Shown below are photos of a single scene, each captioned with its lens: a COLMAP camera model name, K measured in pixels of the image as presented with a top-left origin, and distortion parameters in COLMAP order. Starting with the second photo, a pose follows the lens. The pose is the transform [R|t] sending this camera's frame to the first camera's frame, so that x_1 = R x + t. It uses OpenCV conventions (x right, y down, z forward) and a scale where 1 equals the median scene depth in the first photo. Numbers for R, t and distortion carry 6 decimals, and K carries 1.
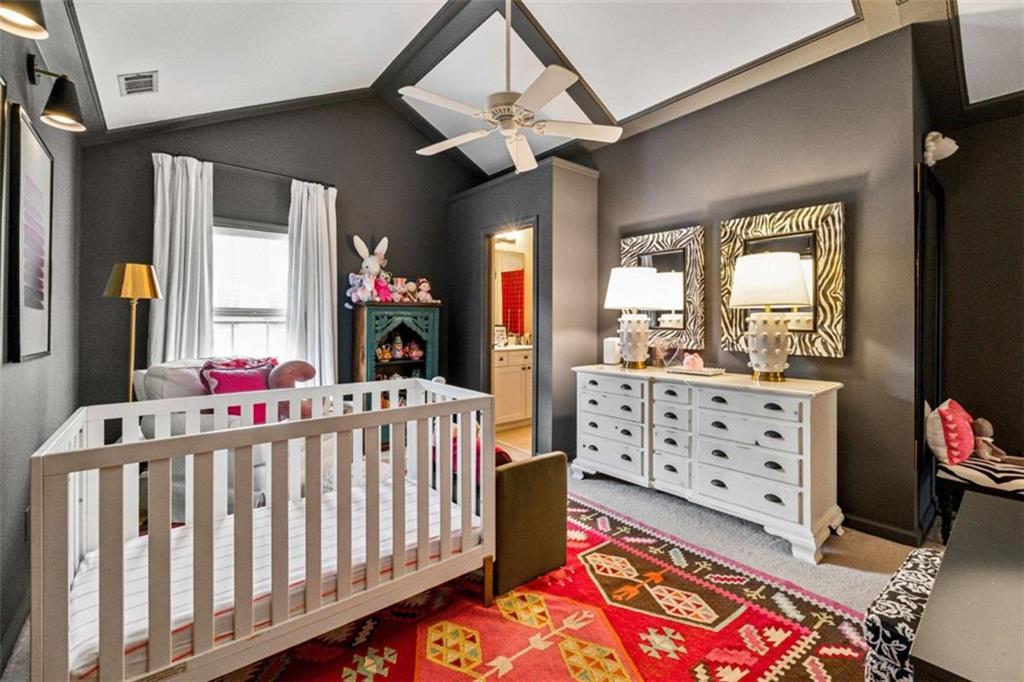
lens RADIAL K [[441.8, 0, 511.0], [0, 441.8, 321.0], [0, 0, 1]] dist [-0.000123, -0.000034]
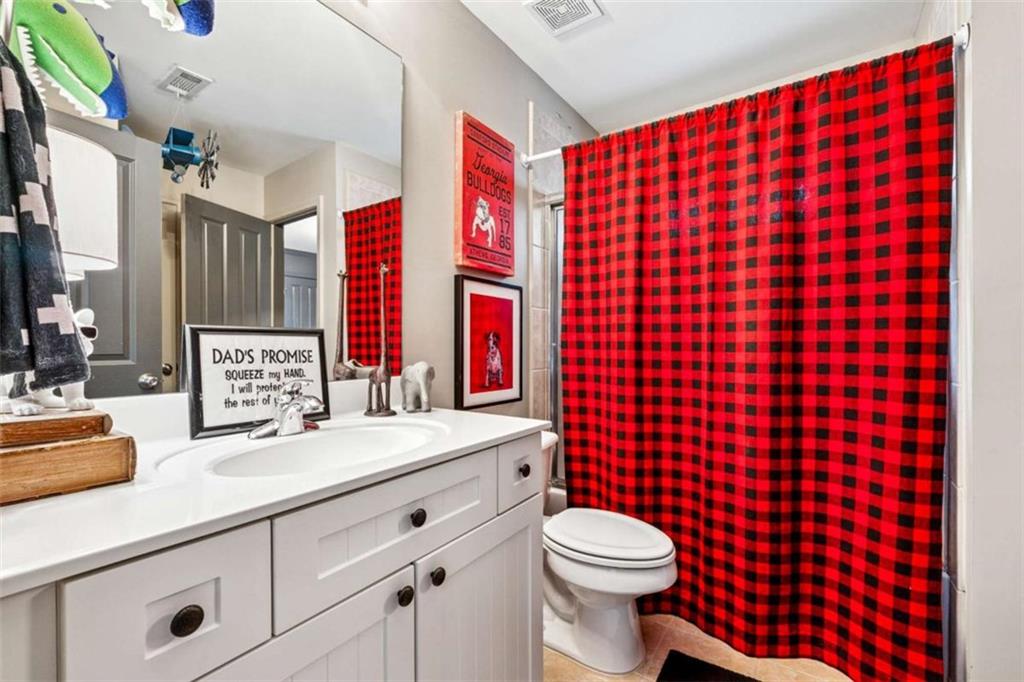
lens RADIAL K [[424.4, 0, 514.2], [0, 424.4, 347.1], [0, 0, 1]] dist [-0.017245, -0.000134]
pose [[0.958575, -0.002378, 0.284830, 0.021839], [0.002471, 0.999997, 0.000032, 0.018995], [-0.284829, 0.000673, 0.958578, 0.767088]]
